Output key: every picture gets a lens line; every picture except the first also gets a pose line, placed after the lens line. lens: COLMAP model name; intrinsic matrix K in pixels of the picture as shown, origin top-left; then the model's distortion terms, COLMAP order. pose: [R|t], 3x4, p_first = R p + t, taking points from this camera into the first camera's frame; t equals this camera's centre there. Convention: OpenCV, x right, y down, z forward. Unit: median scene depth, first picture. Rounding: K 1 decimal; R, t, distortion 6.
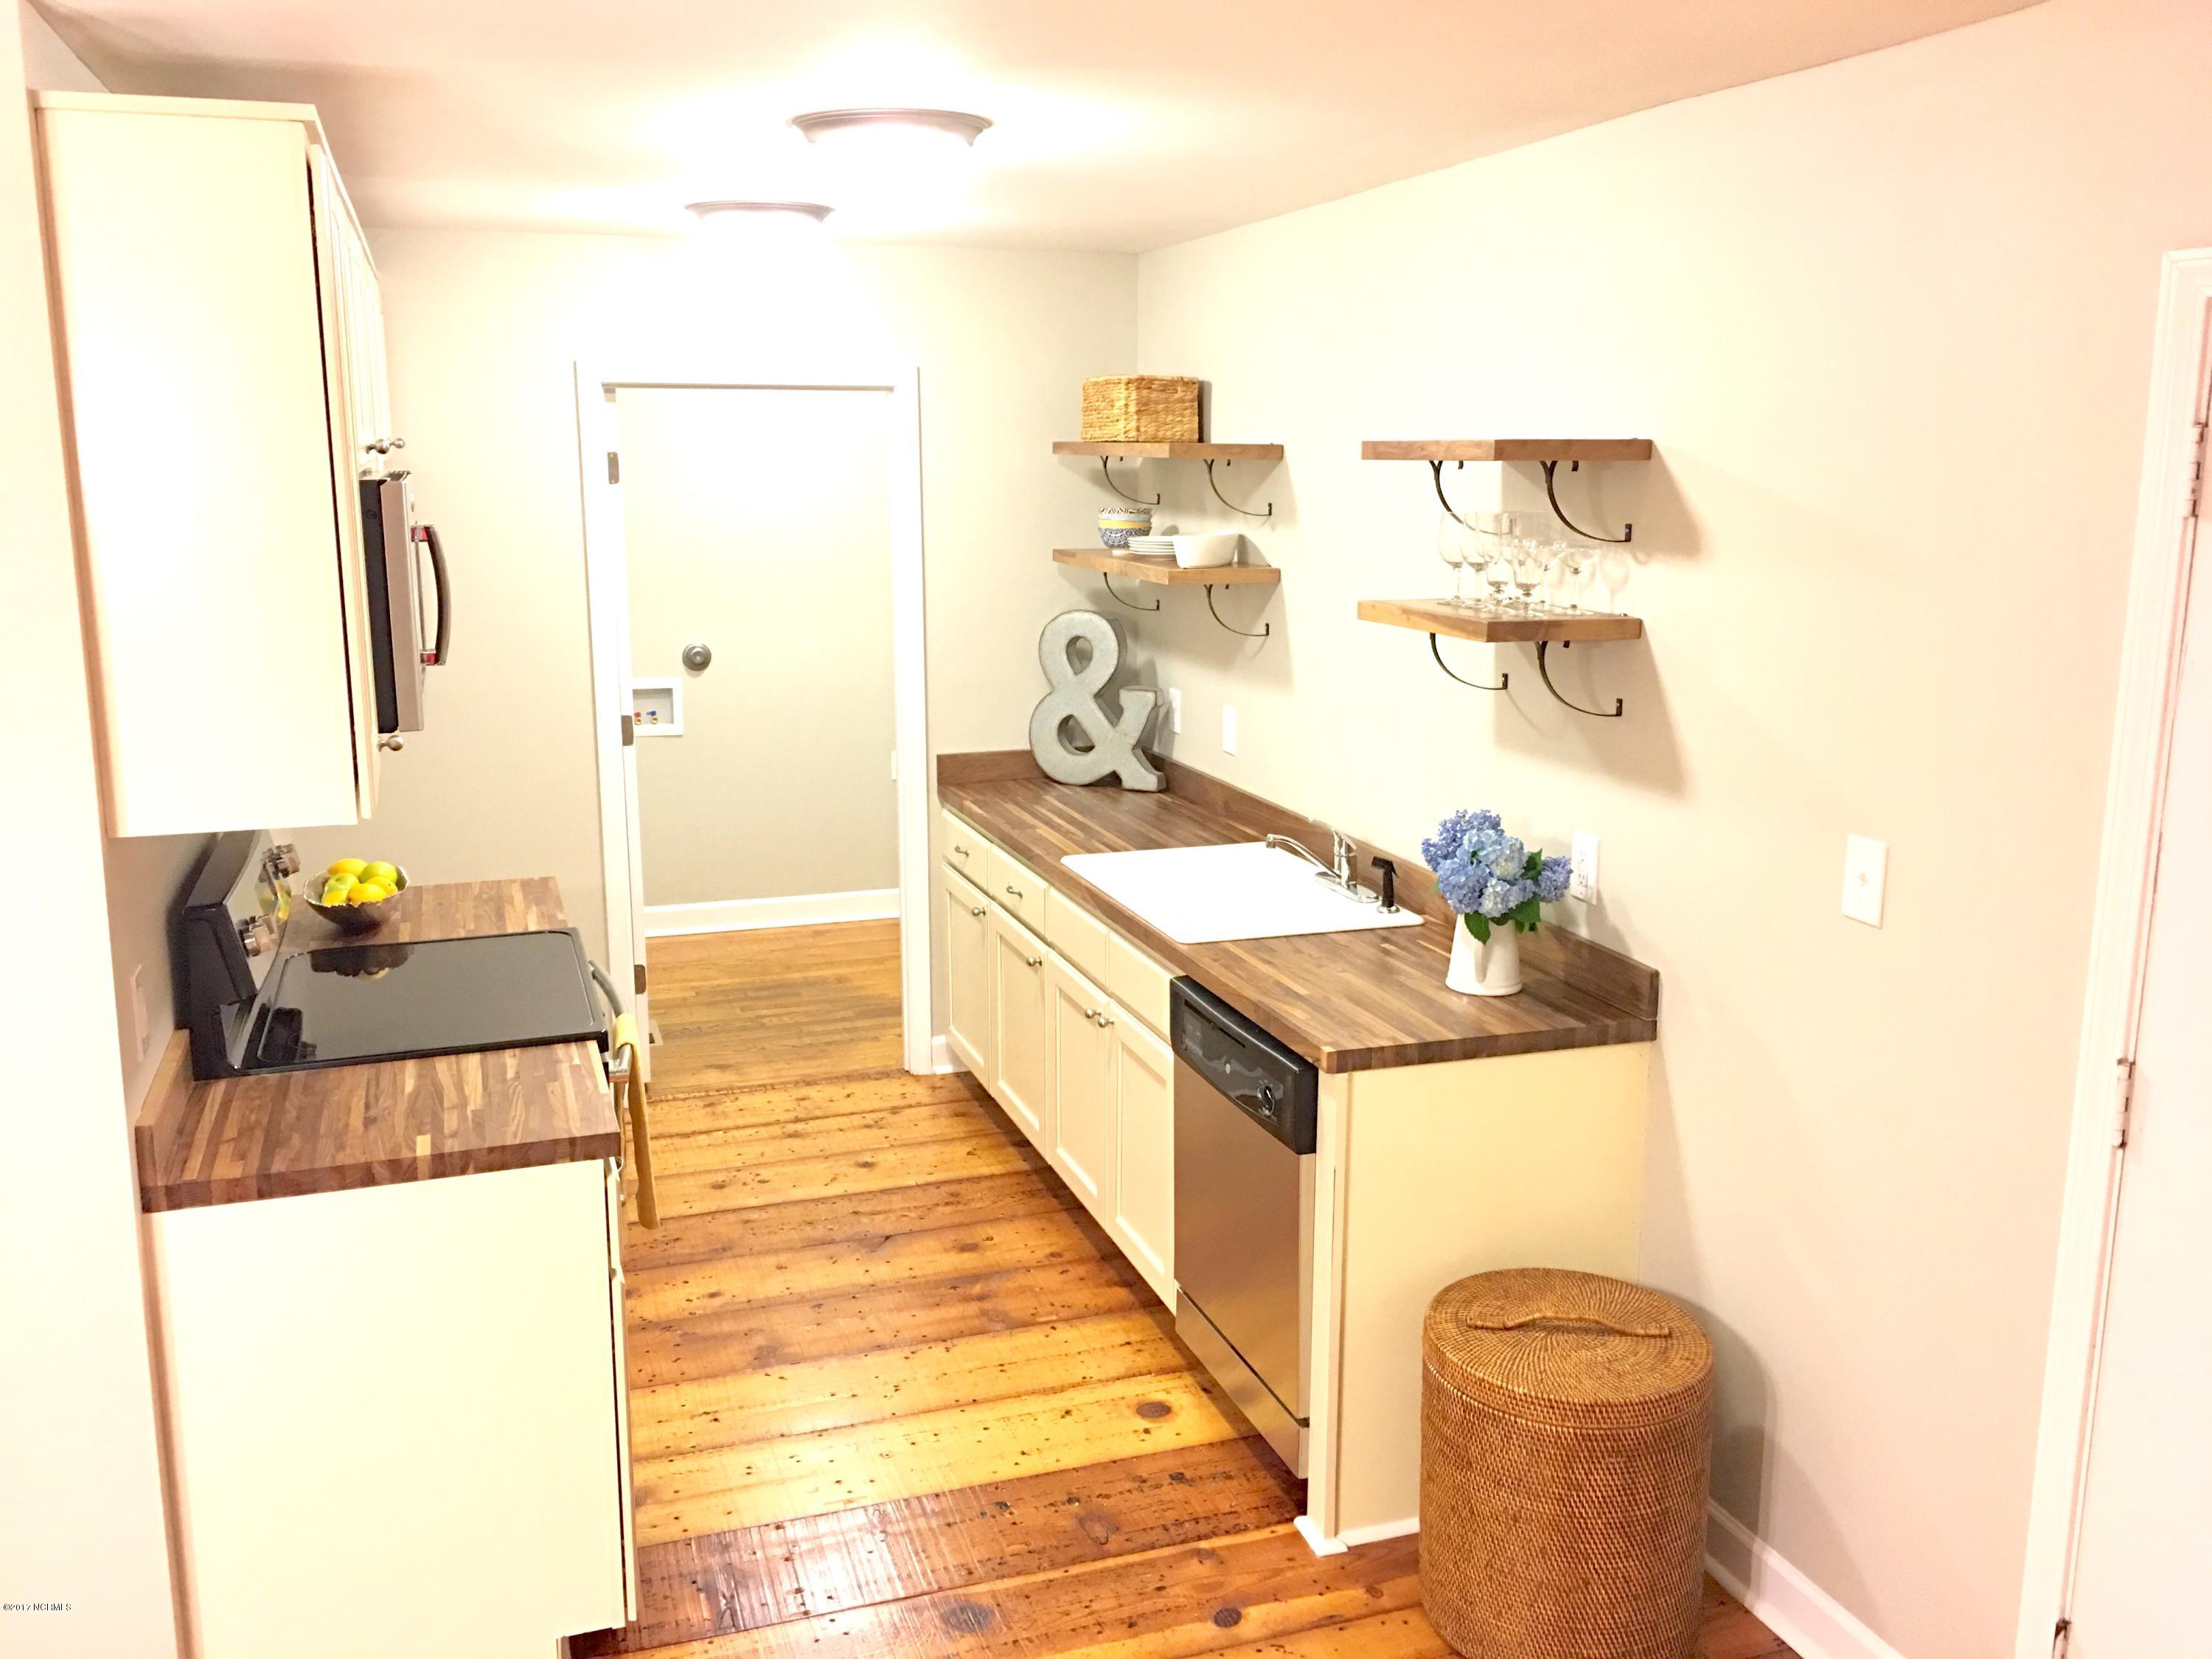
lens RADIAL K [[1876.4, 0, 1087.0], [0, 1876.4, 820.0], [0, 0, 1]] dist [0.075901, -0.107464]
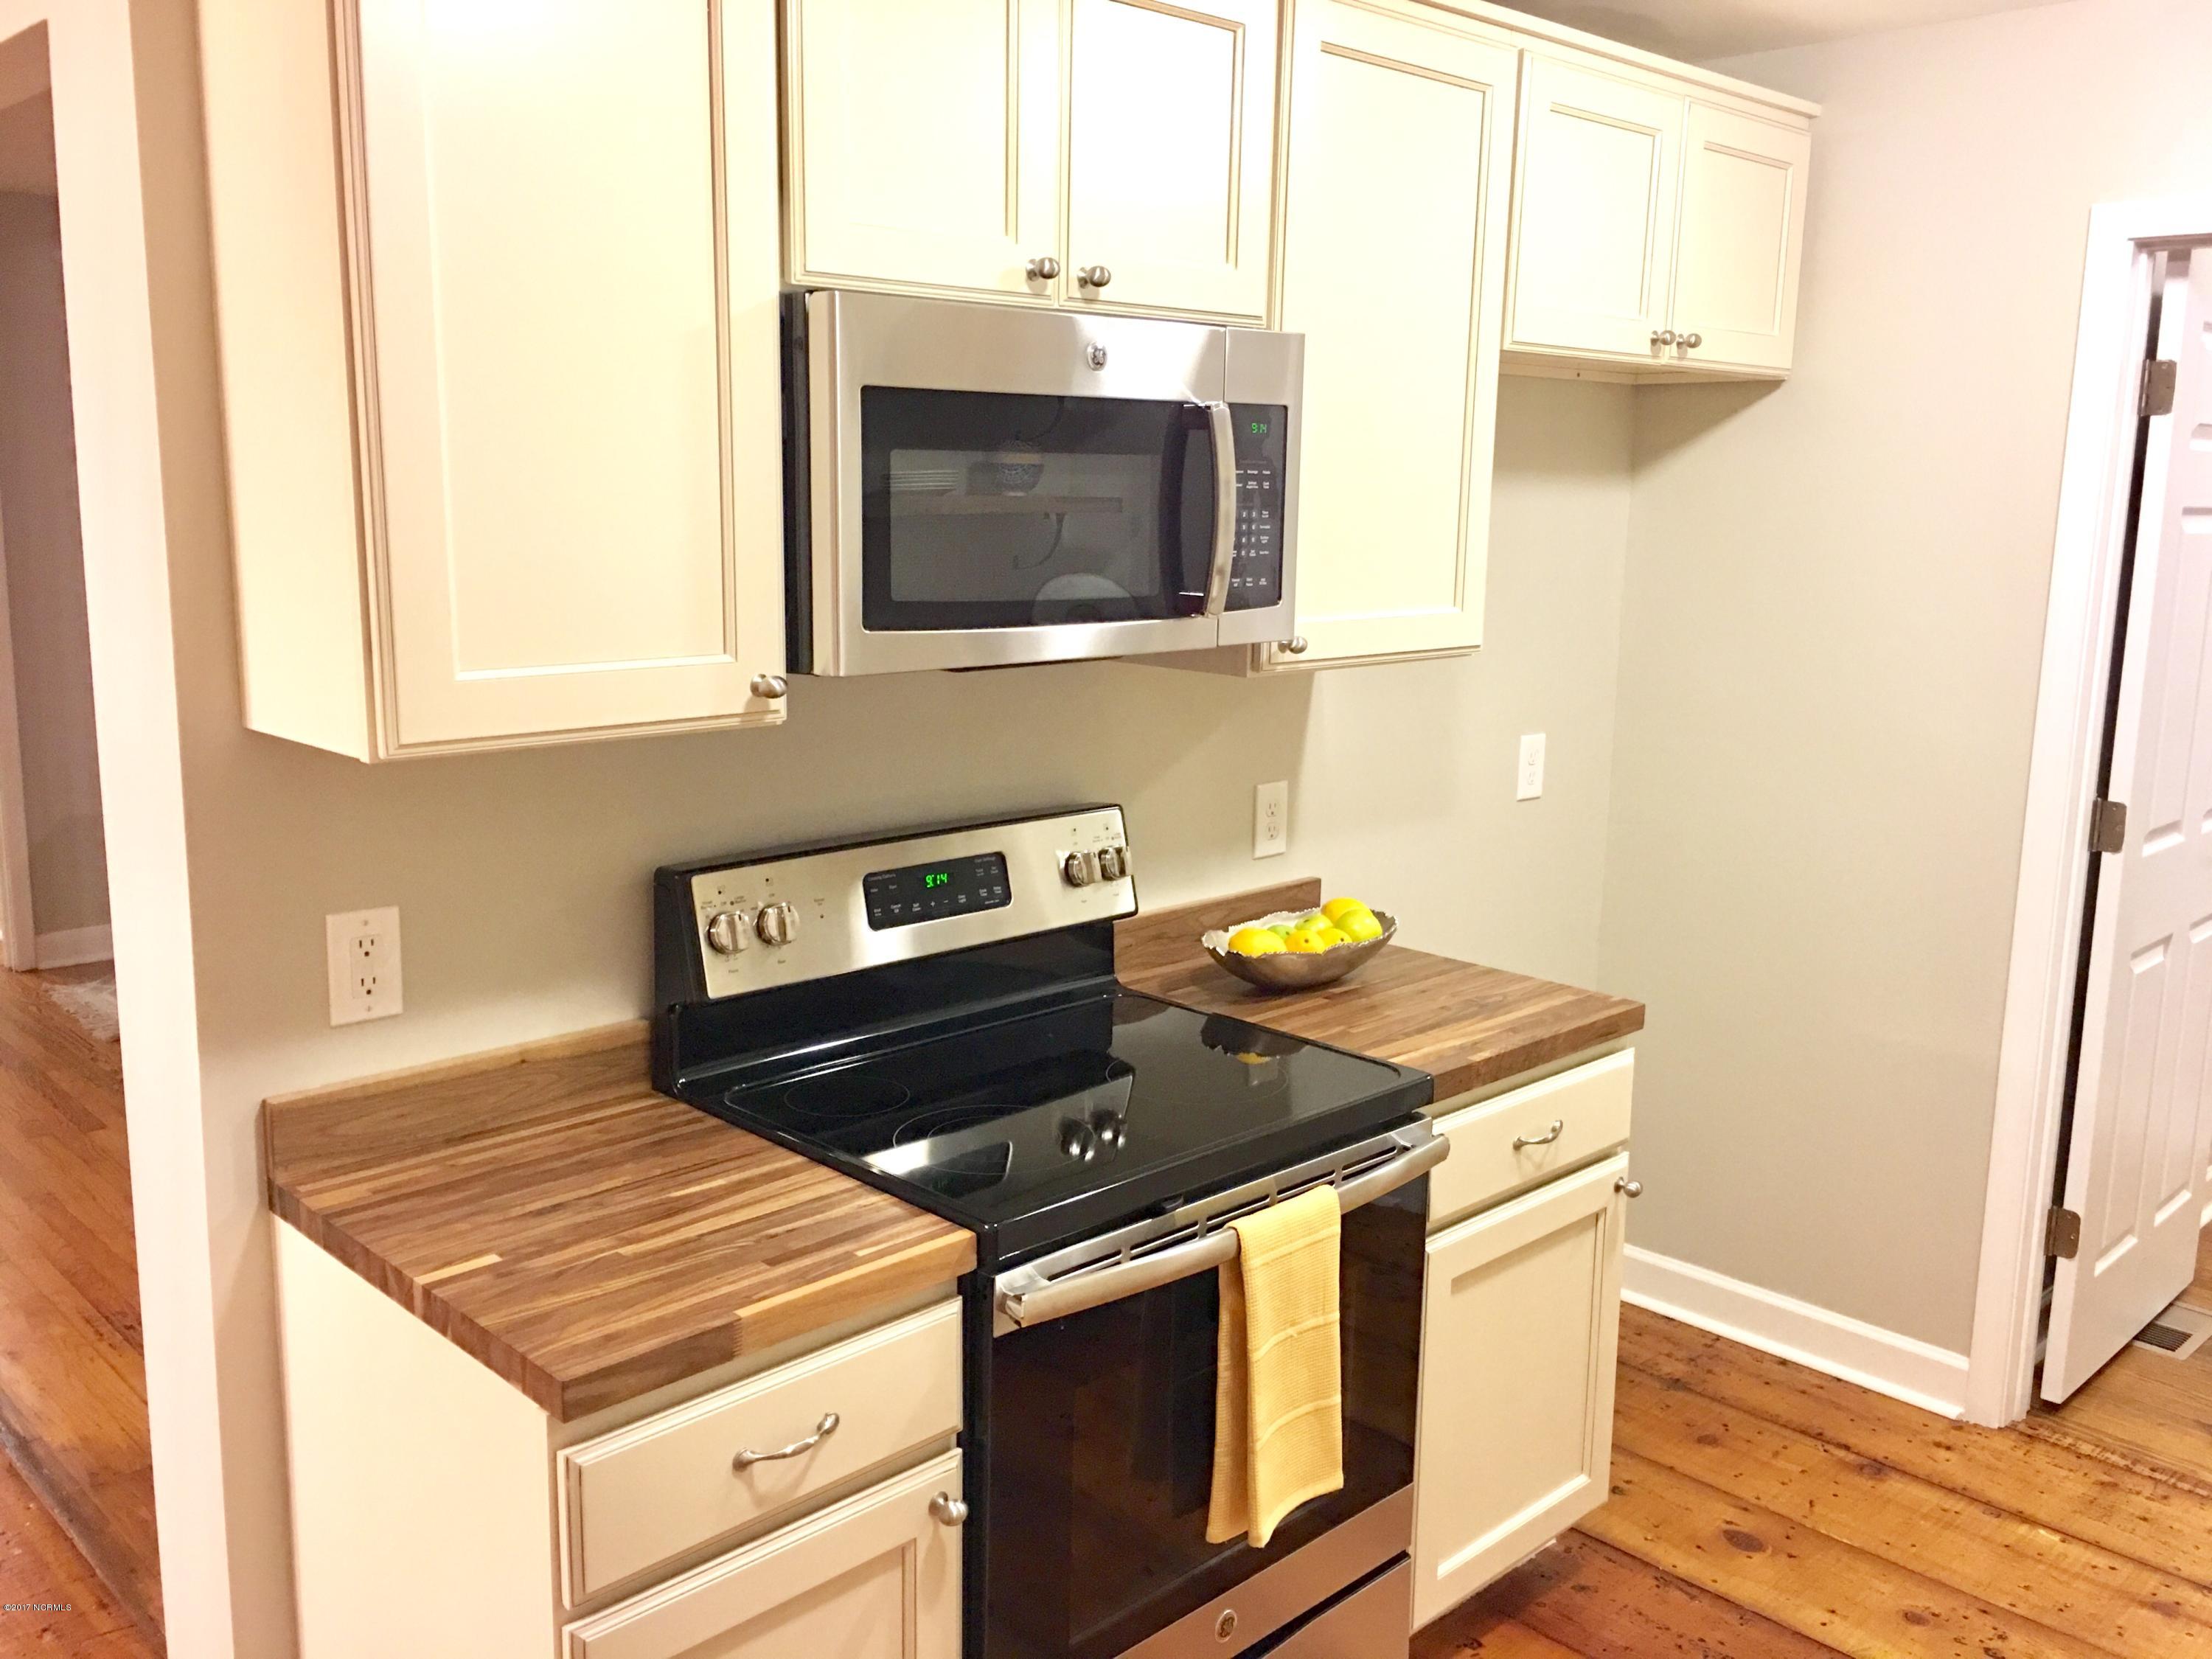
lens RADIAL K [[1876.4, 0, 1087.0], [0, 1876.4, 820.0], [0, 0, 1]] dist [0.075901, -0.107464]
pose [[0.426748, 0.168336, -0.888566, 0.196130], [-0.193277, 0.976800, 0.092227, -0.054318], [0.883476, 0.132381, 0.449383, 0.563812]]
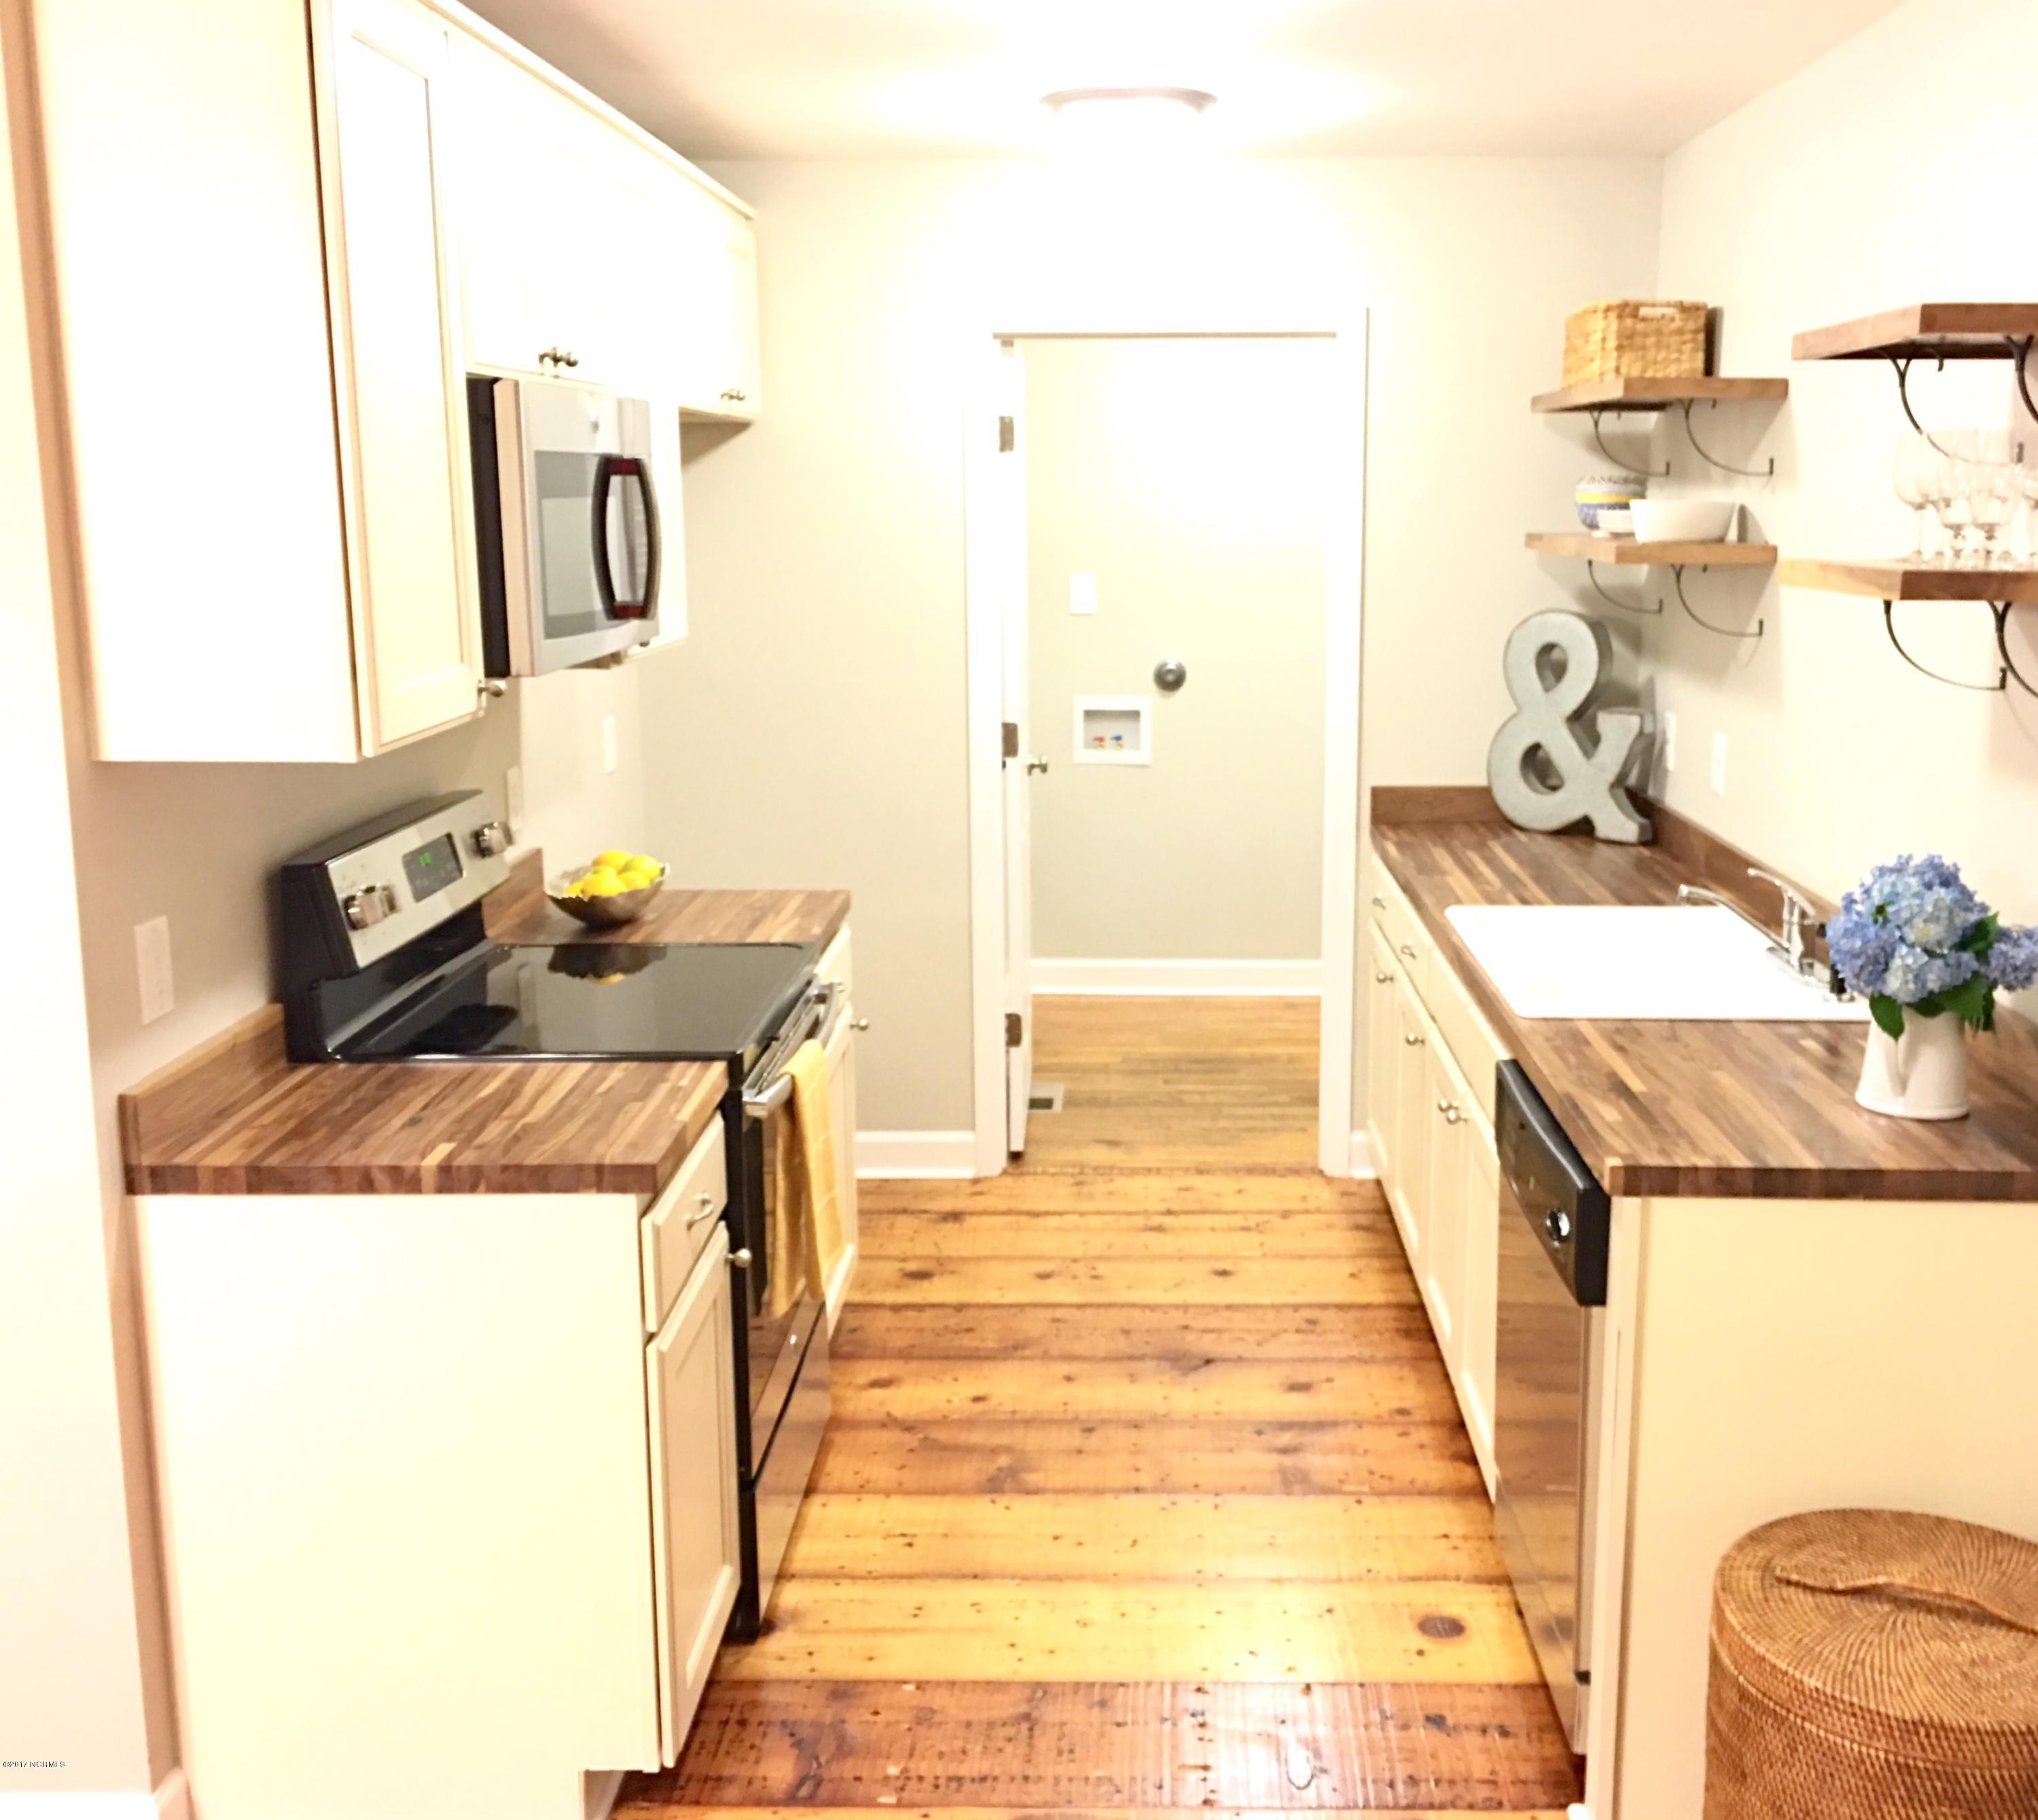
lens RADIAL K [[2107.3, 0, 1123.4], [0, 2107.3, 898.9], [0, 0, 1]] dist [0.082141, -0.147667]
pose [[0.946262, 0.062778, -0.317248, 0.147690], [-0.064774, 0.997891, 0.004263, 0.022596], [0.316847, 0.016515, 0.948333, 0.129242]]
